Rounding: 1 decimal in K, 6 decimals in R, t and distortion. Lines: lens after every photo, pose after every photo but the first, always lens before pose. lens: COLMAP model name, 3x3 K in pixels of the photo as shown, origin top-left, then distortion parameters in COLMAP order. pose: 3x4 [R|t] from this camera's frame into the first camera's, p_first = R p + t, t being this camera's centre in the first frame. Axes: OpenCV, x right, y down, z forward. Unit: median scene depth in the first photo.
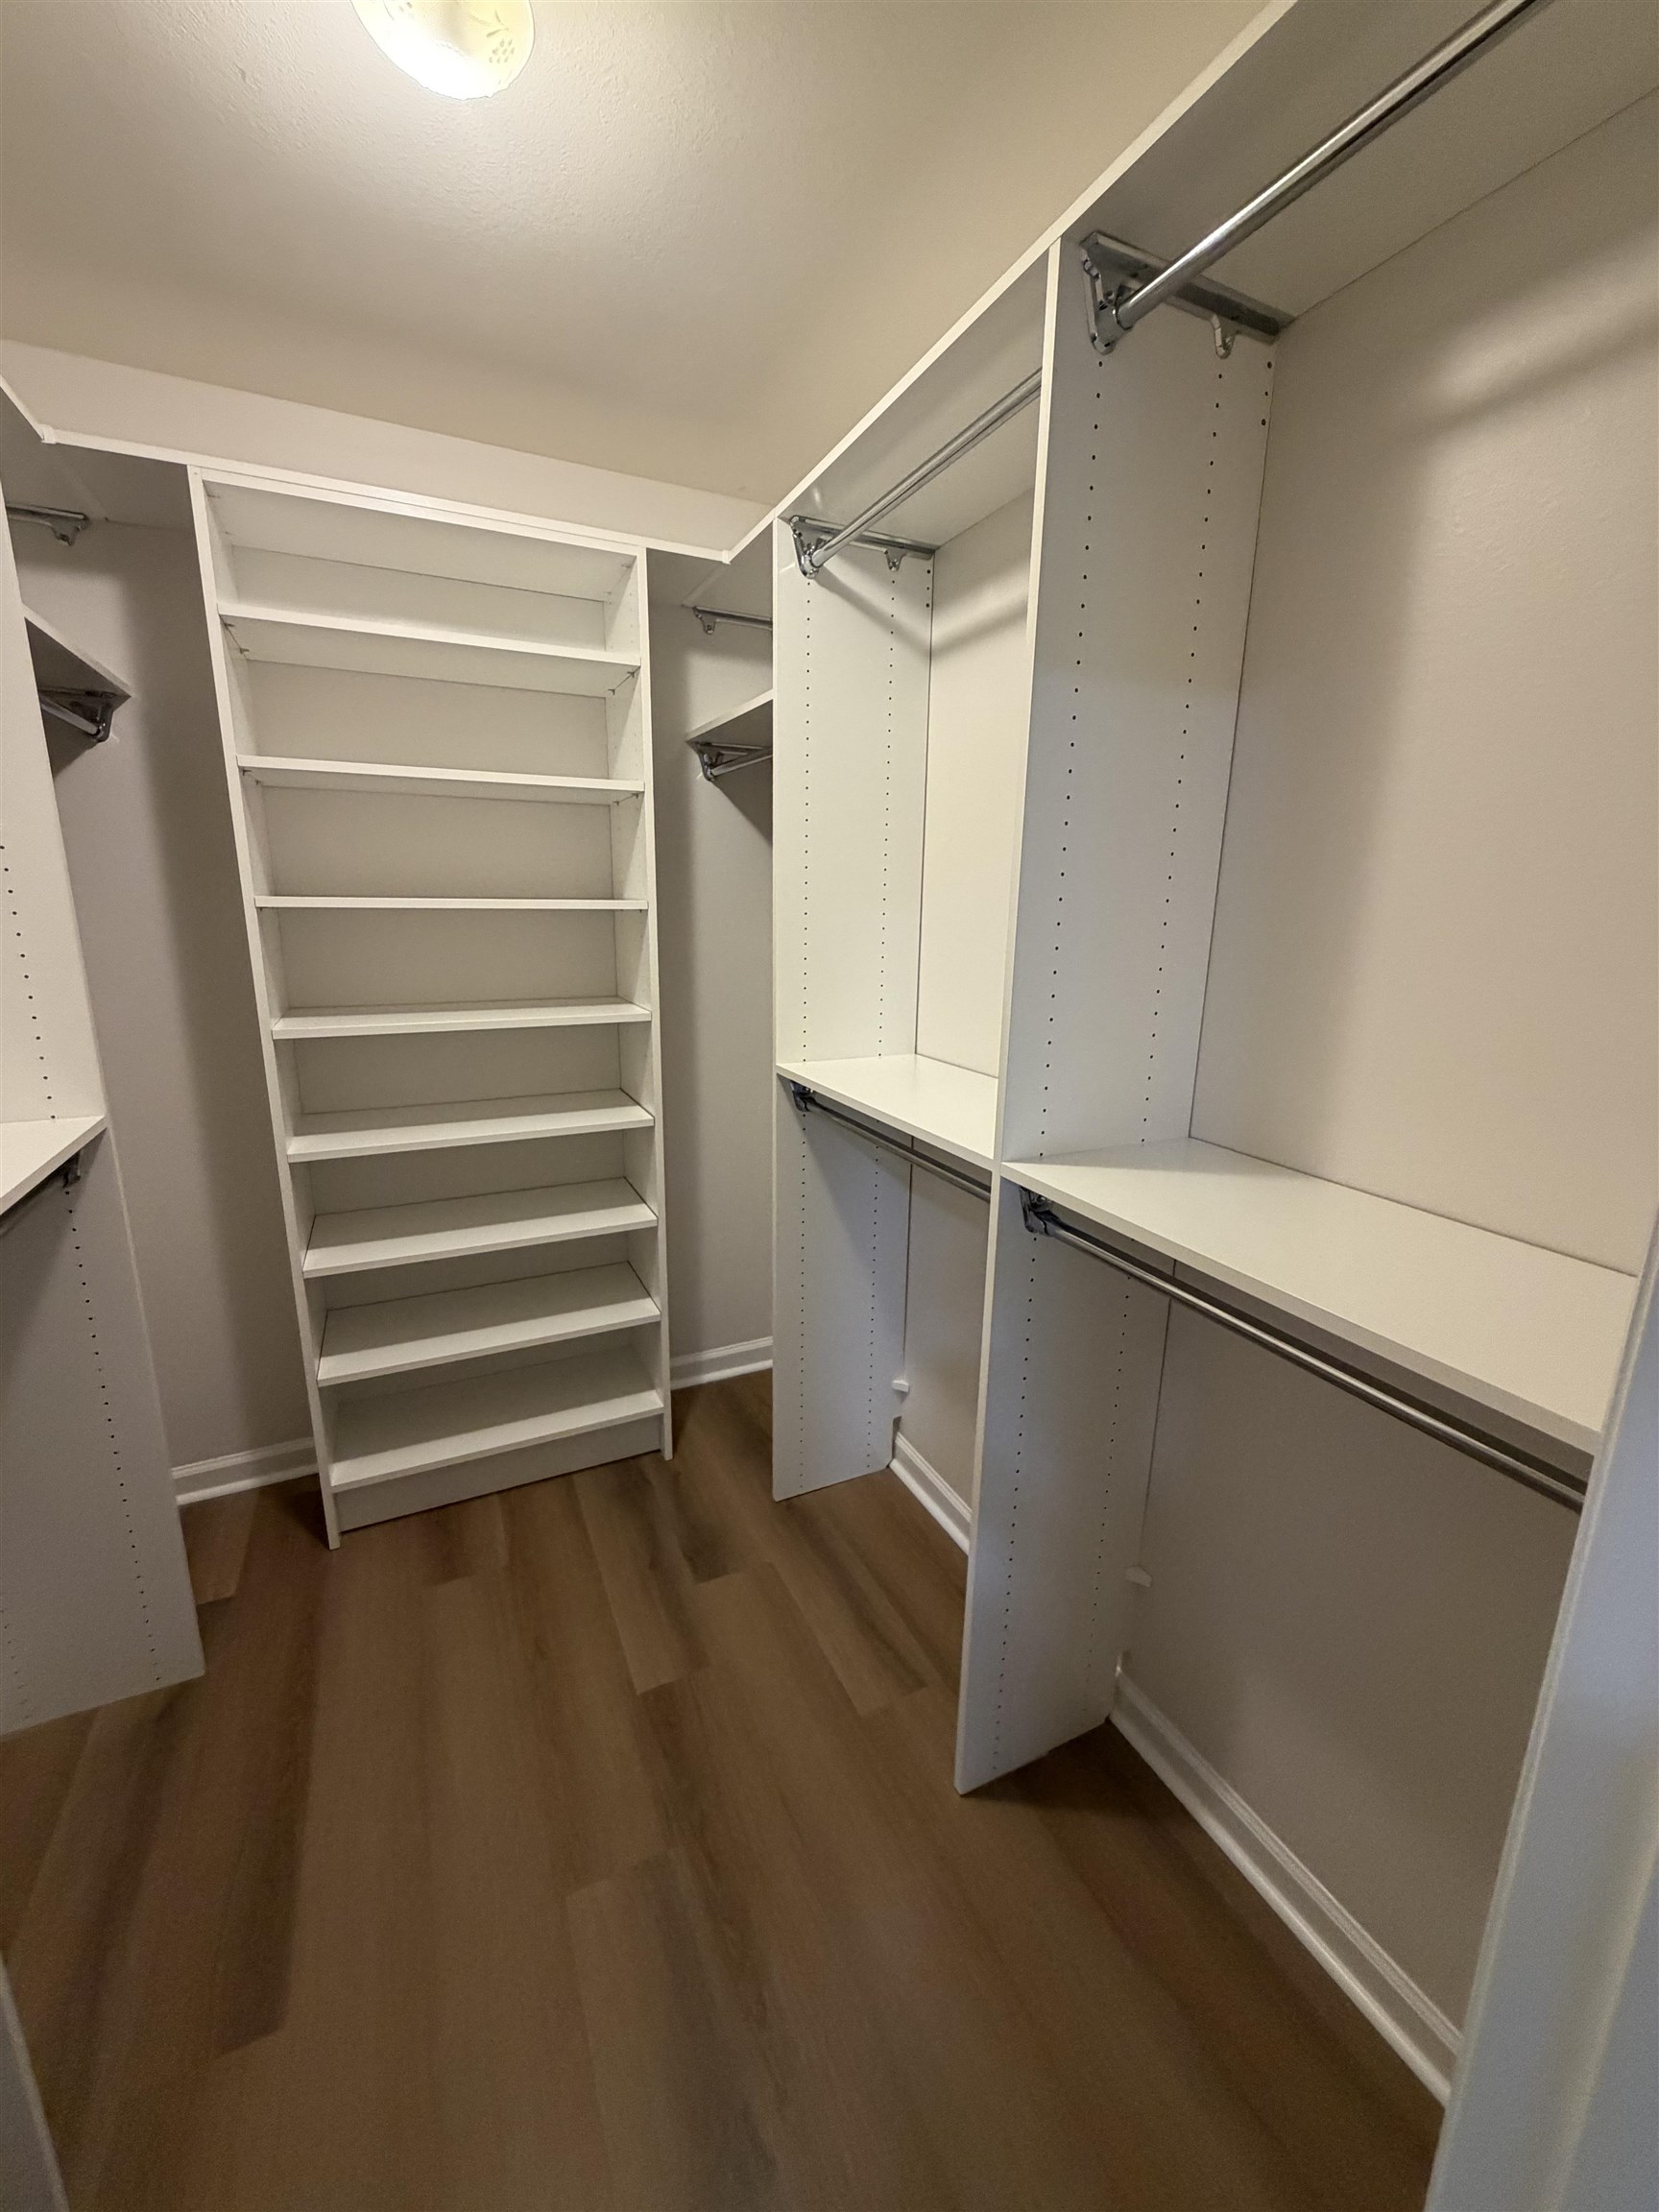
lens RADIAL K [[885.4, 0, 828.7], [0, 885.4, 1106.6], [0, 0, 1]] dist [-0.000105, -0.000131]
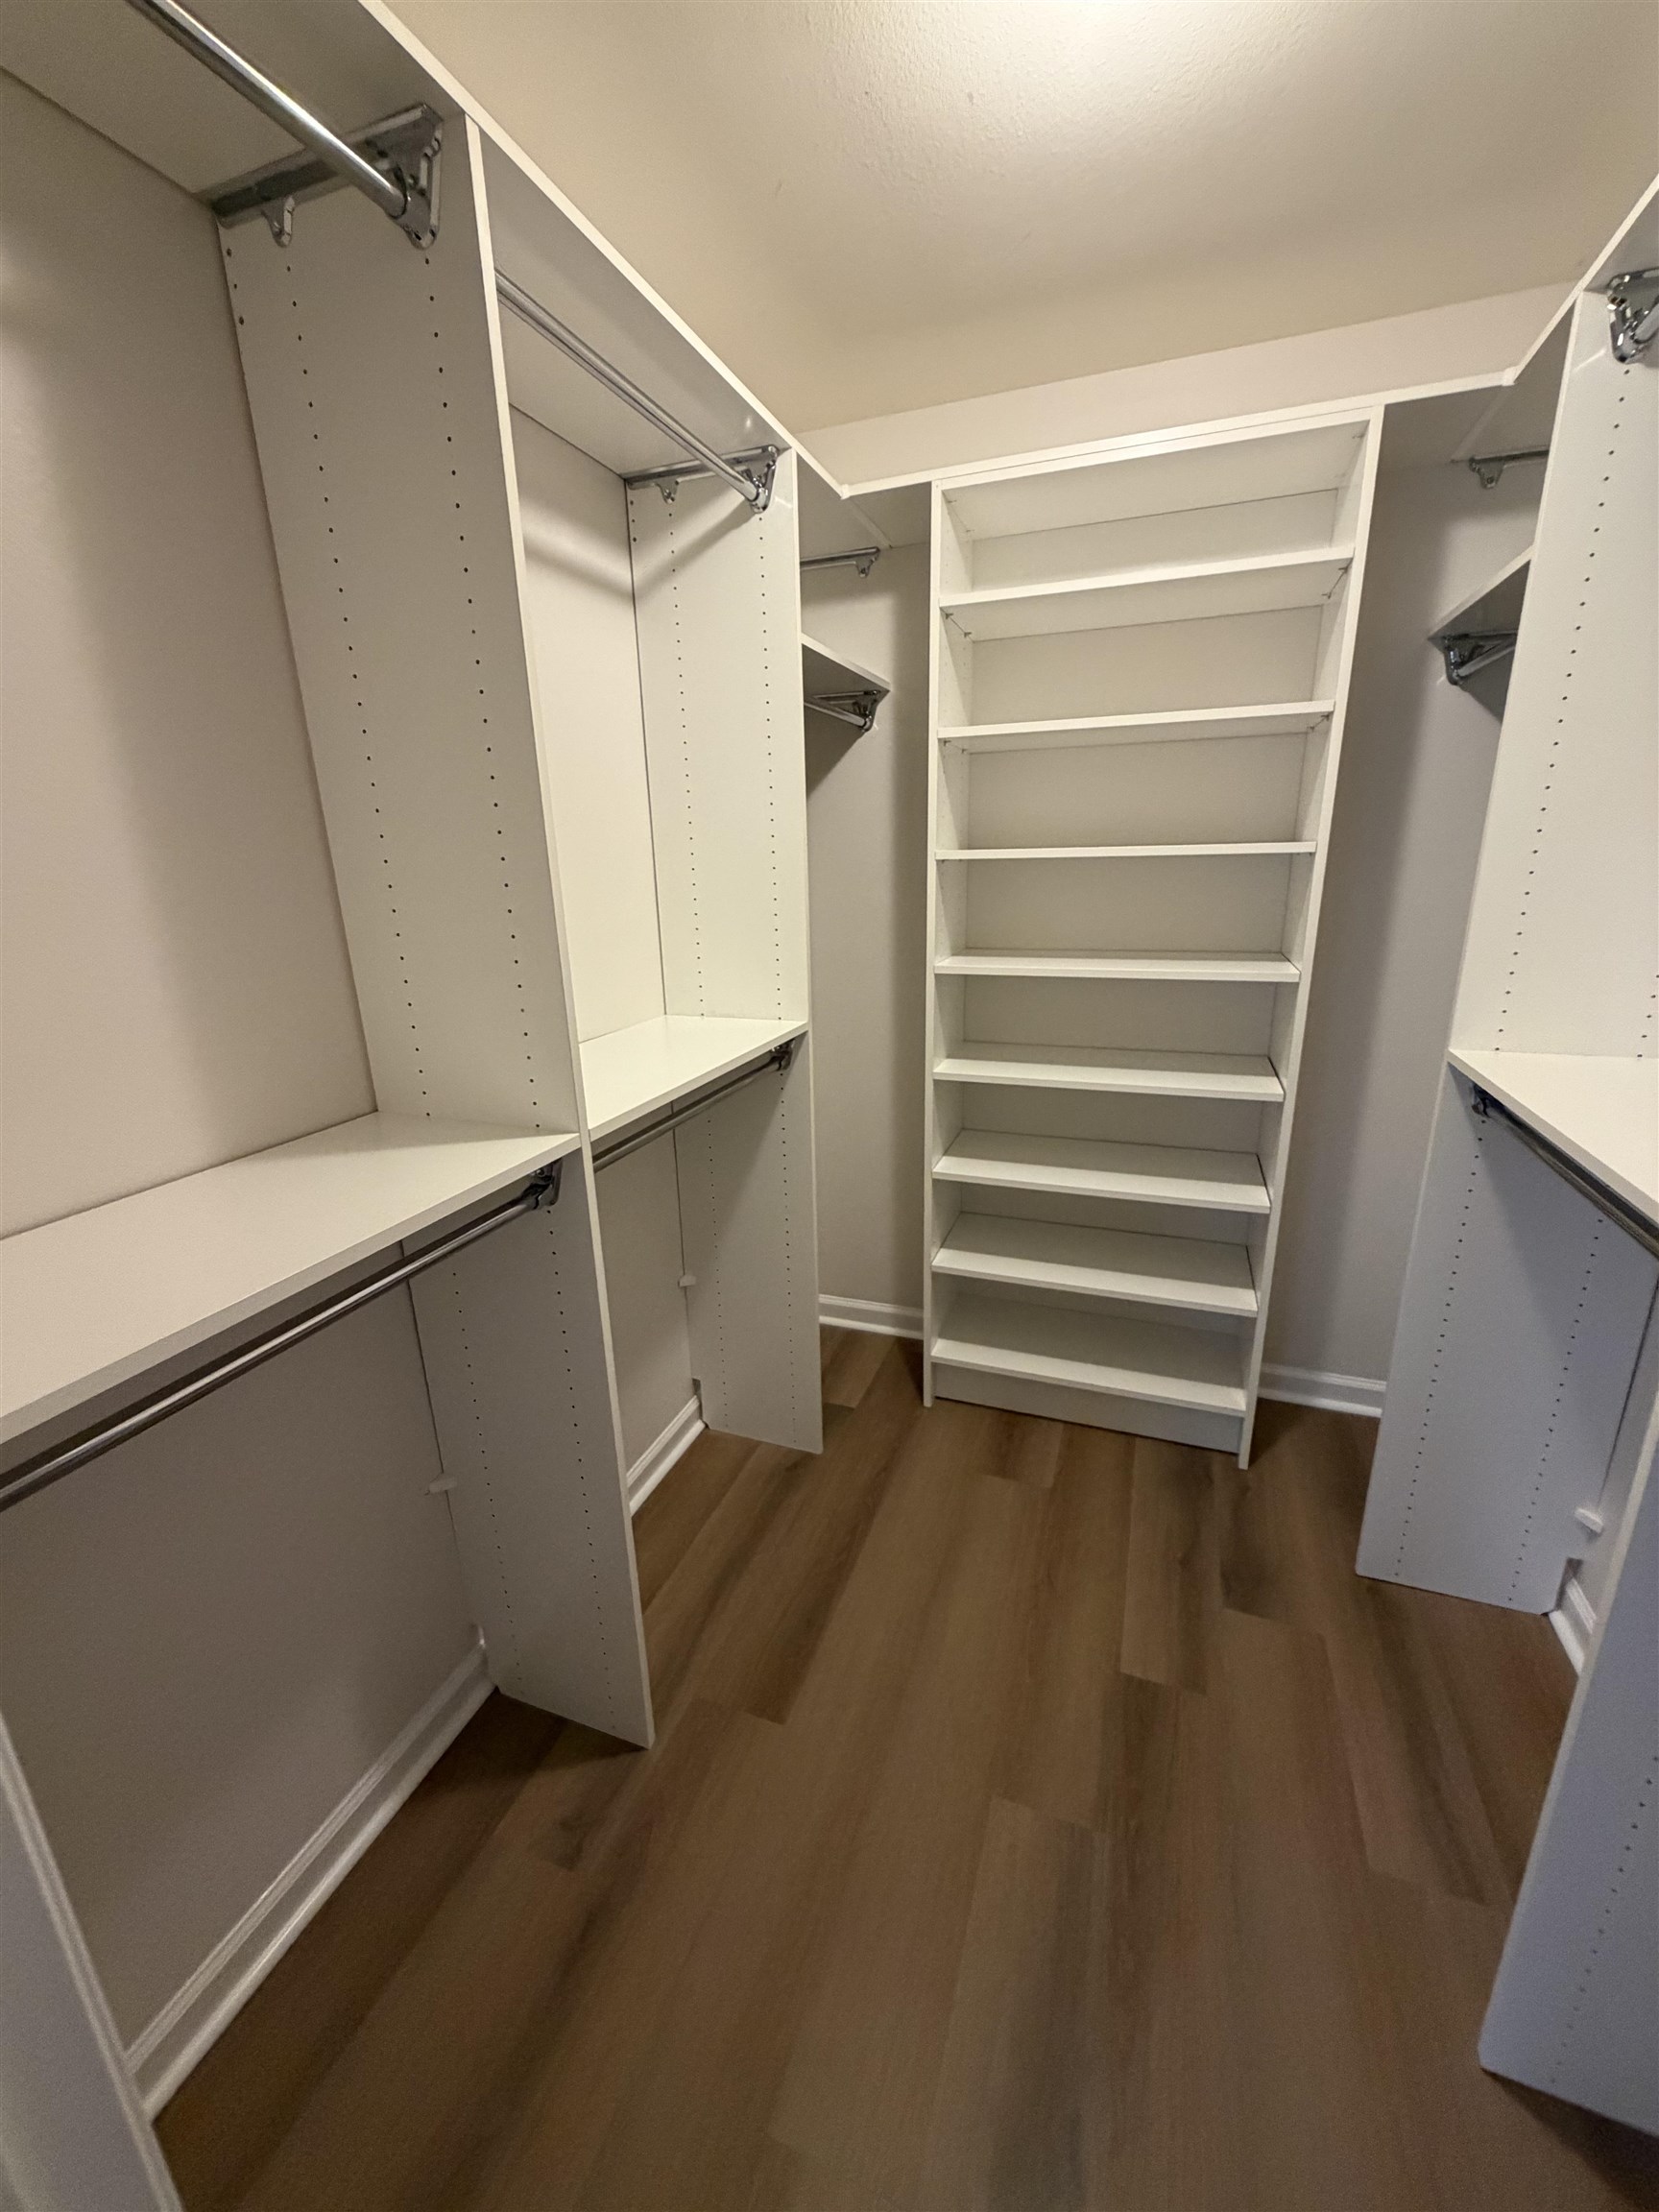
lens RADIAL K [[885.4, 0, 826.5], [0, 885.4, 1105.8], [0, 0, 1]] dist [-0.000105, -0.000131]
pose [[0.691070, 0.173433, -0.701672, 0.117229], [-0.134829, 0.984678, 0.110592, -0.011868], [0.710101, 0.018179, 0.703865, 0.063753]]
